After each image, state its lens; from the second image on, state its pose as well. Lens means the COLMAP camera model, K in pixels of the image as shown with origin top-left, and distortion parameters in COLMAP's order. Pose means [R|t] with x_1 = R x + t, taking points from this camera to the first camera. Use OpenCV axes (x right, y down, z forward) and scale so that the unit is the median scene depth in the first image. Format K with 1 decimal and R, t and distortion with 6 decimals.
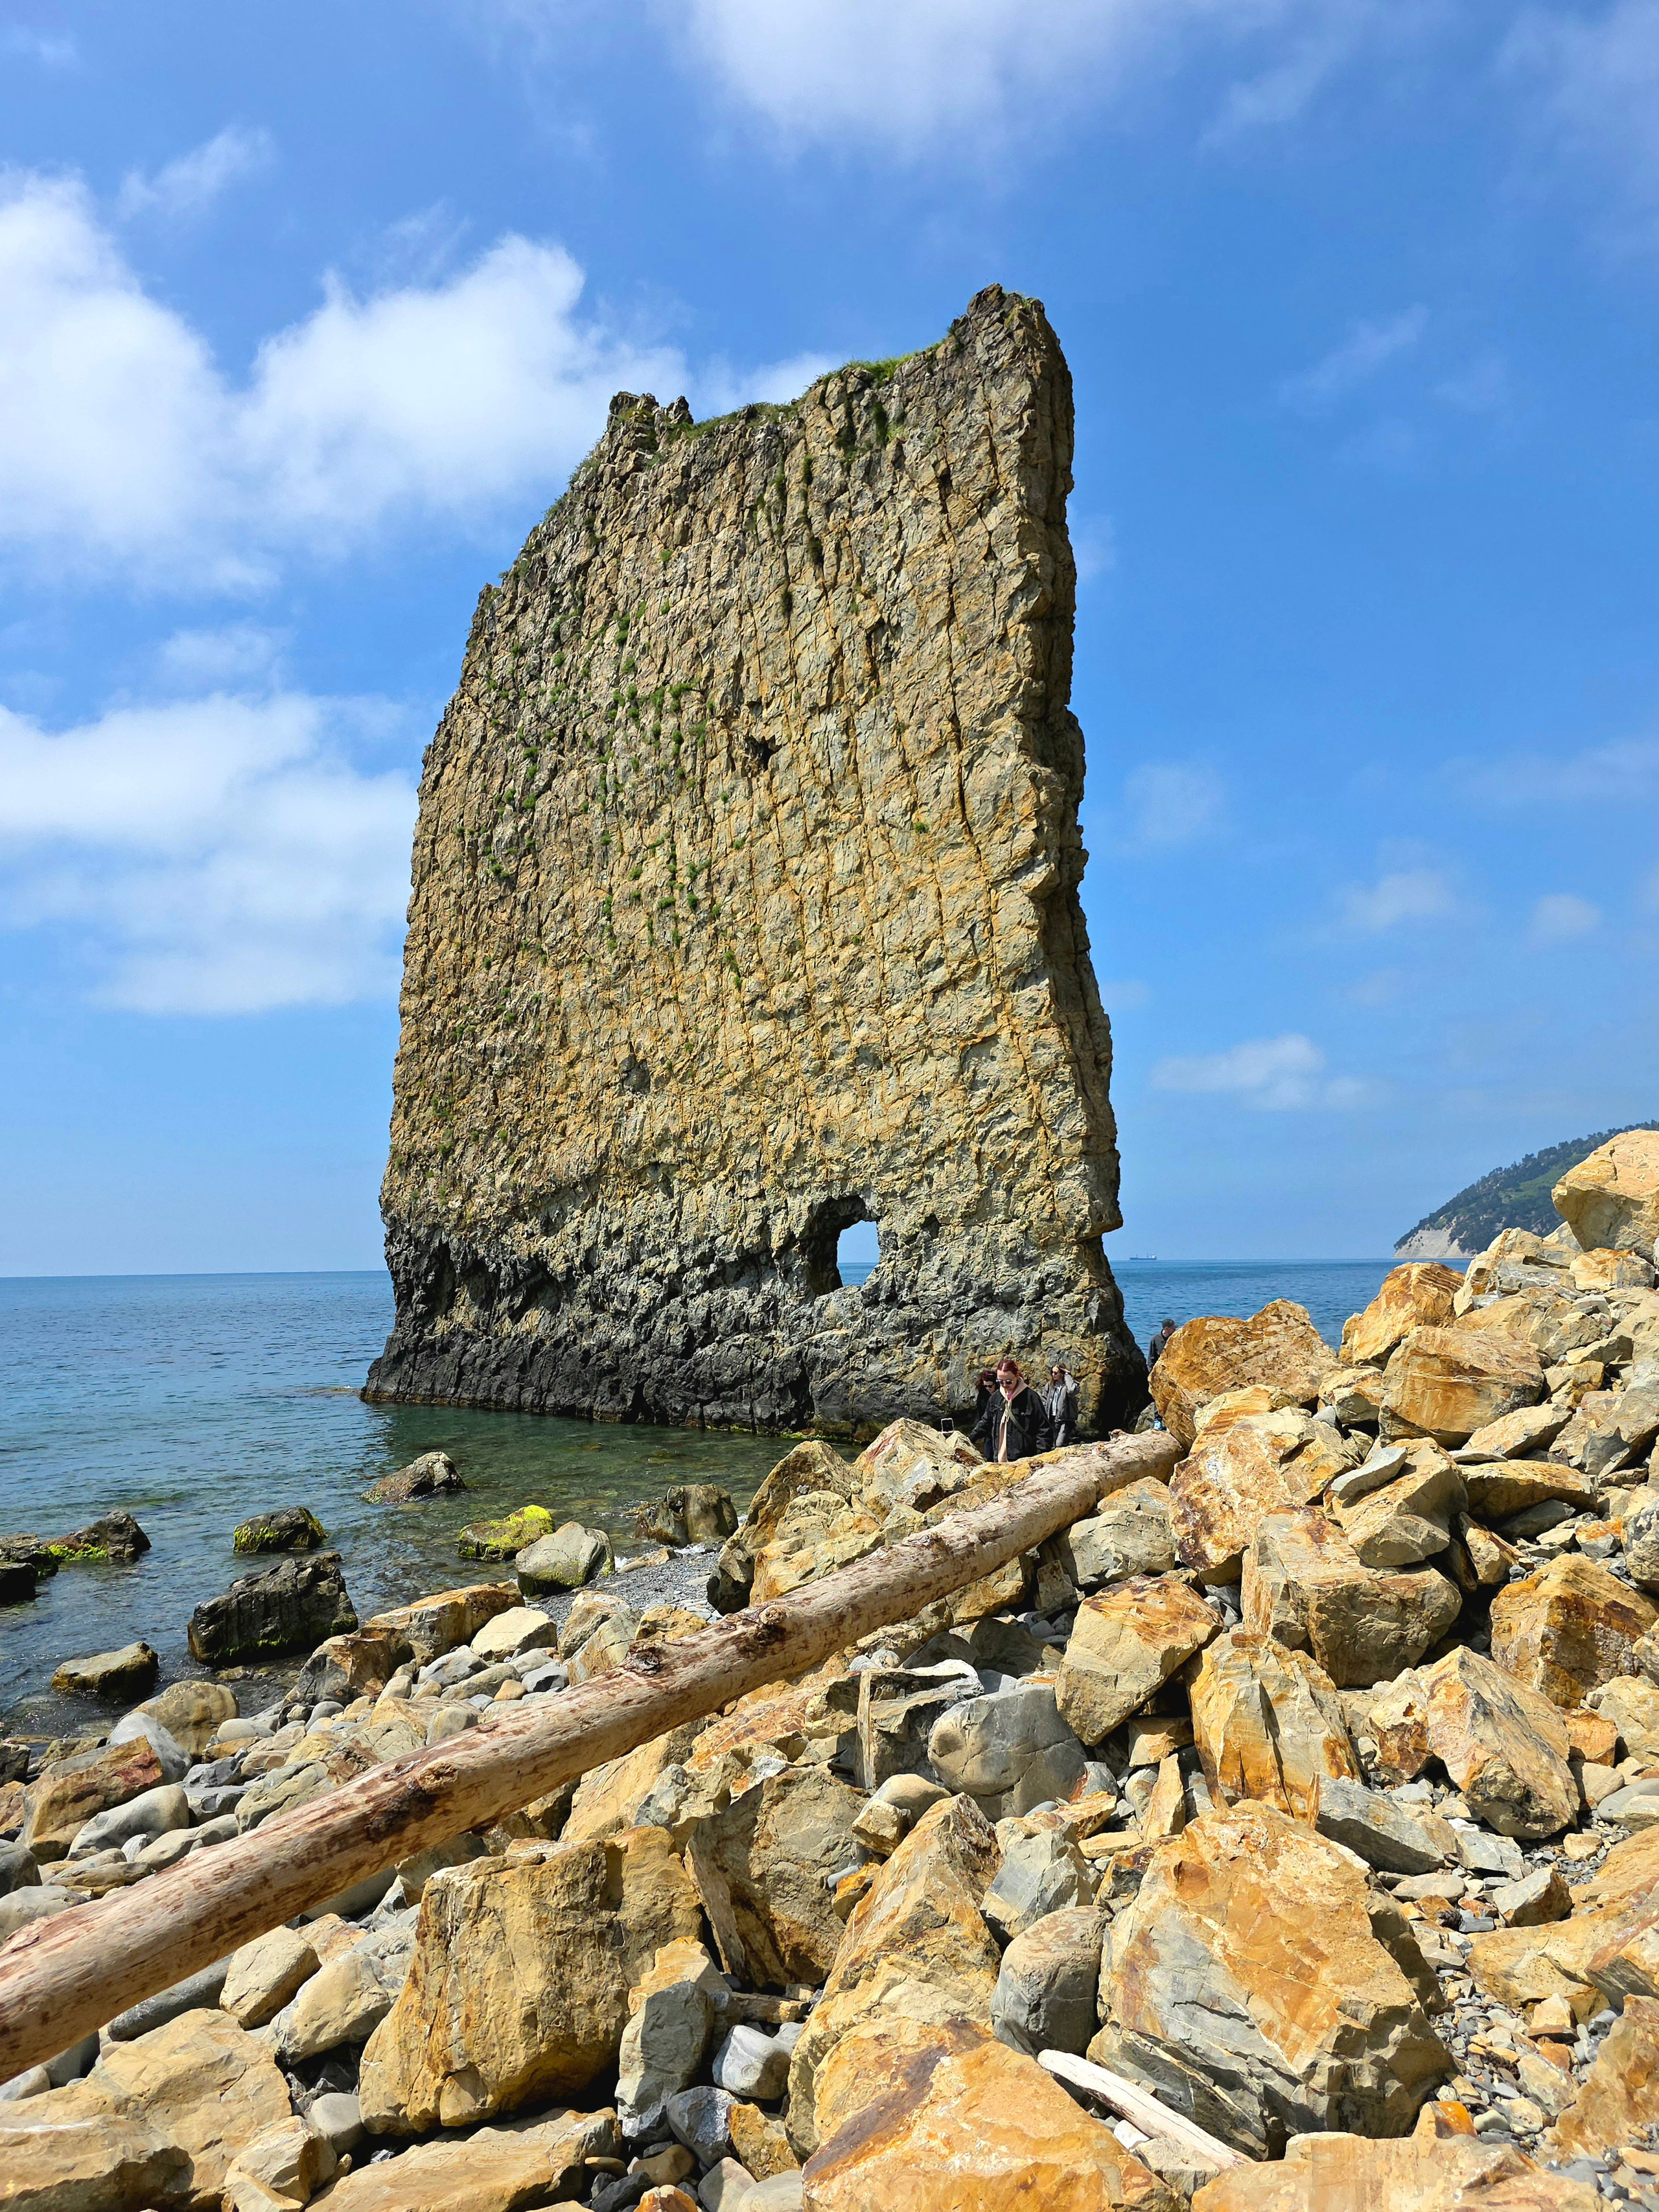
lens RADIAL K [[1513.6, 0, 825.2], [0, 1513.6, 1118.6], [0, 0, 1]] dist [0.075426, -0.028610]
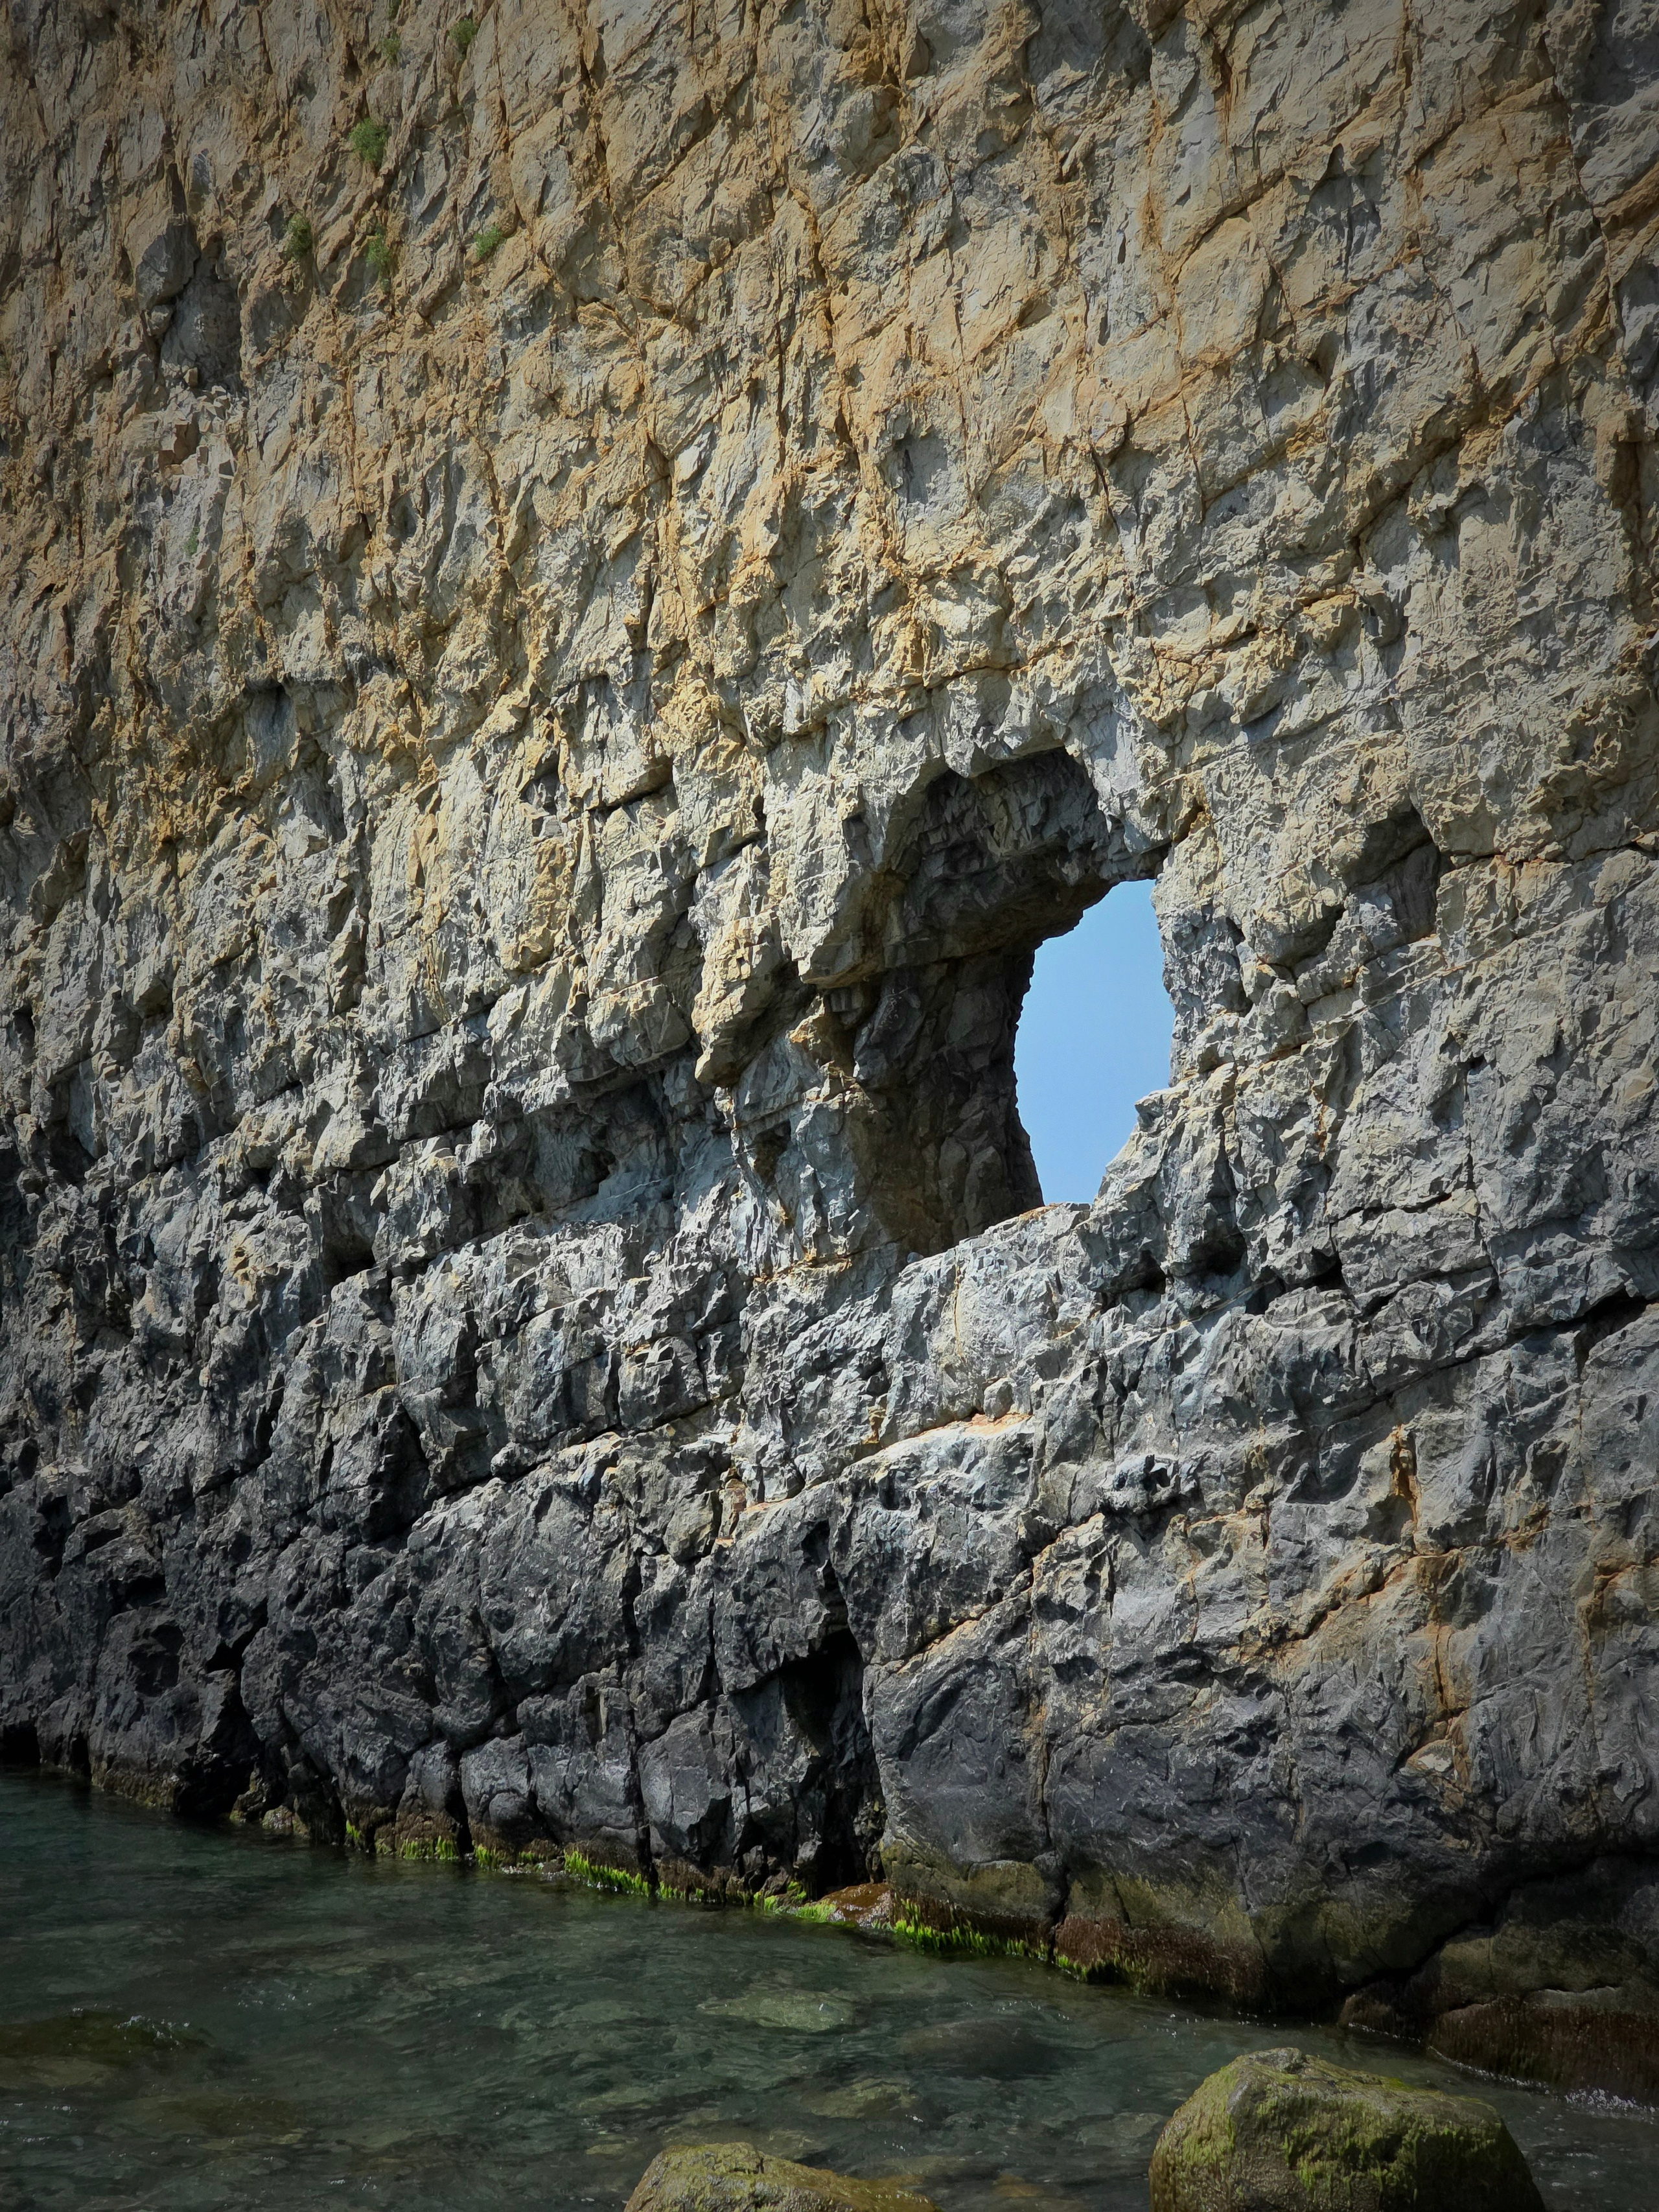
lens RADIAL K [[4230.5, 0, 833.5], [0, 4230.5, 1121.5], [0, 0, 1]] dist [-0.033231, 0.000000]
pose [[0.987672, -0.017064, -0.155605, 0.074904], [0.028368, 0.997093, 0.070715, 0.057572], [0.153946, -0.074258, 0.985285, 0.428661]]
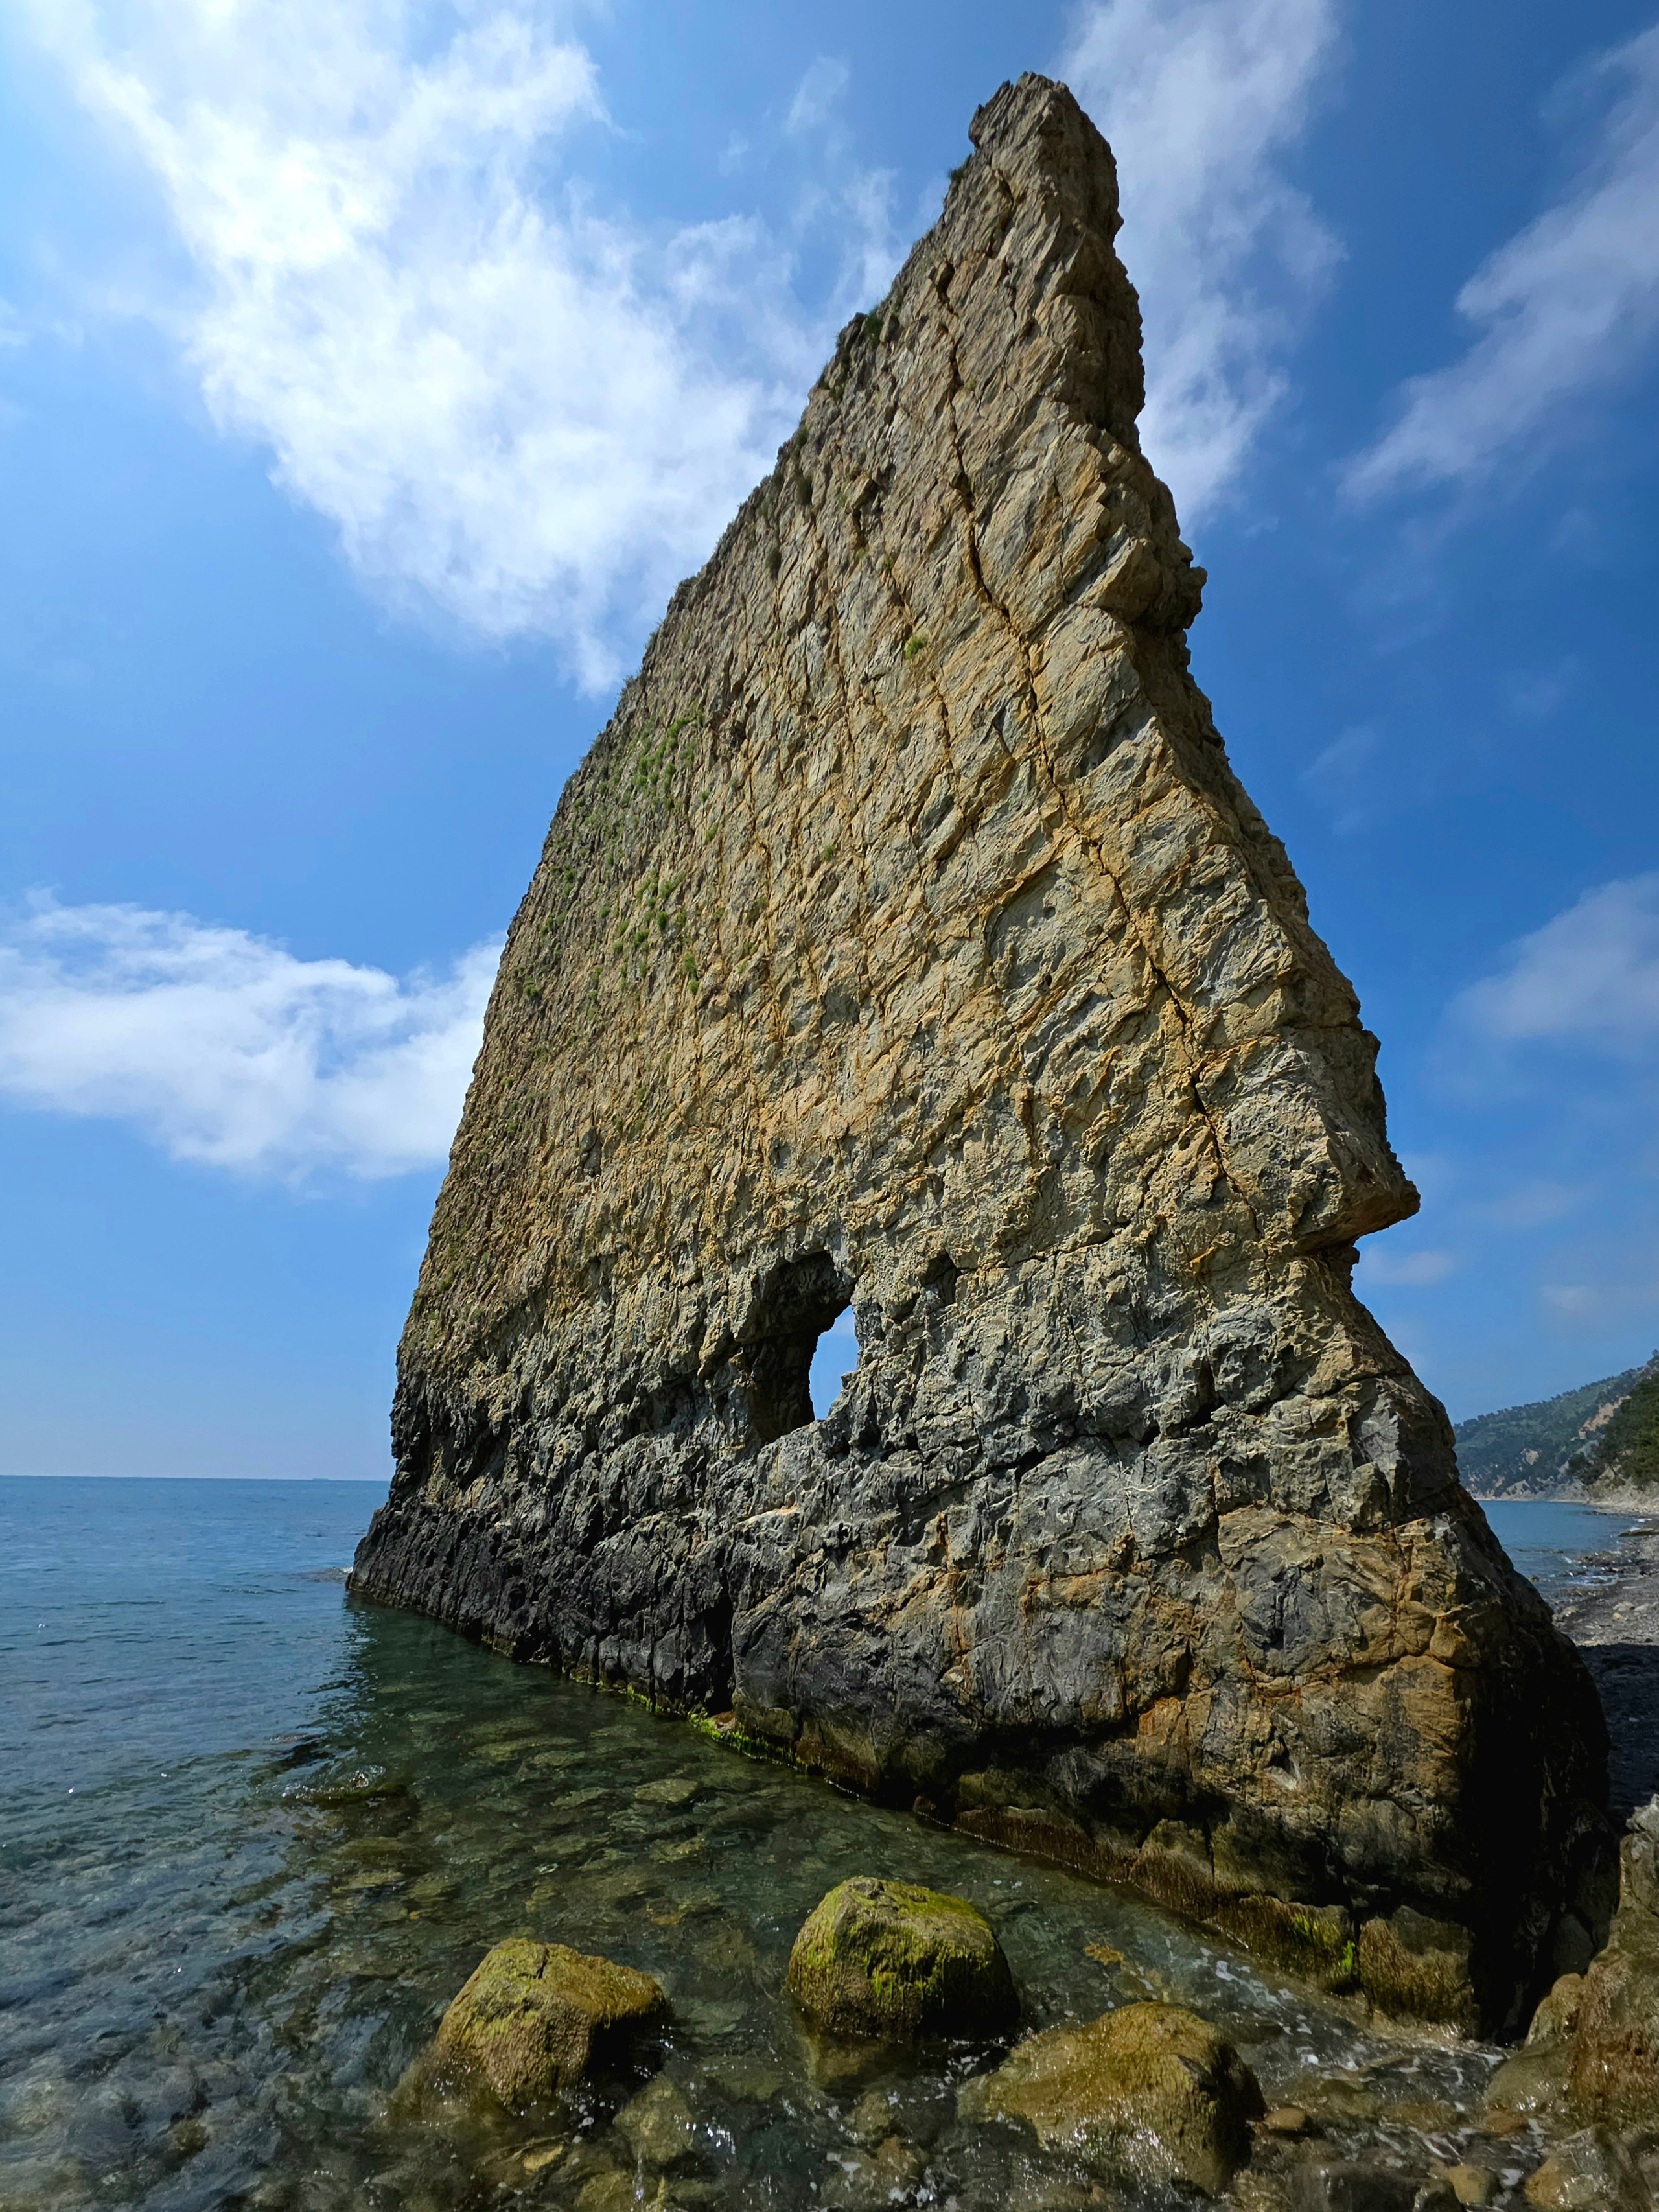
lens RADIAL K [[910.8, 0, 843.3], [0, 910.8, 1111.8], [0, 0, 1]] dist [0.001441, -0.000246]
pose [[0.990765, -0.026057, -0.133059, 0.072572], [-0.013738, 0.957016, -0.289708, 0.096440], [0.134889, 0.288861, 0.947821, 0.642287]]
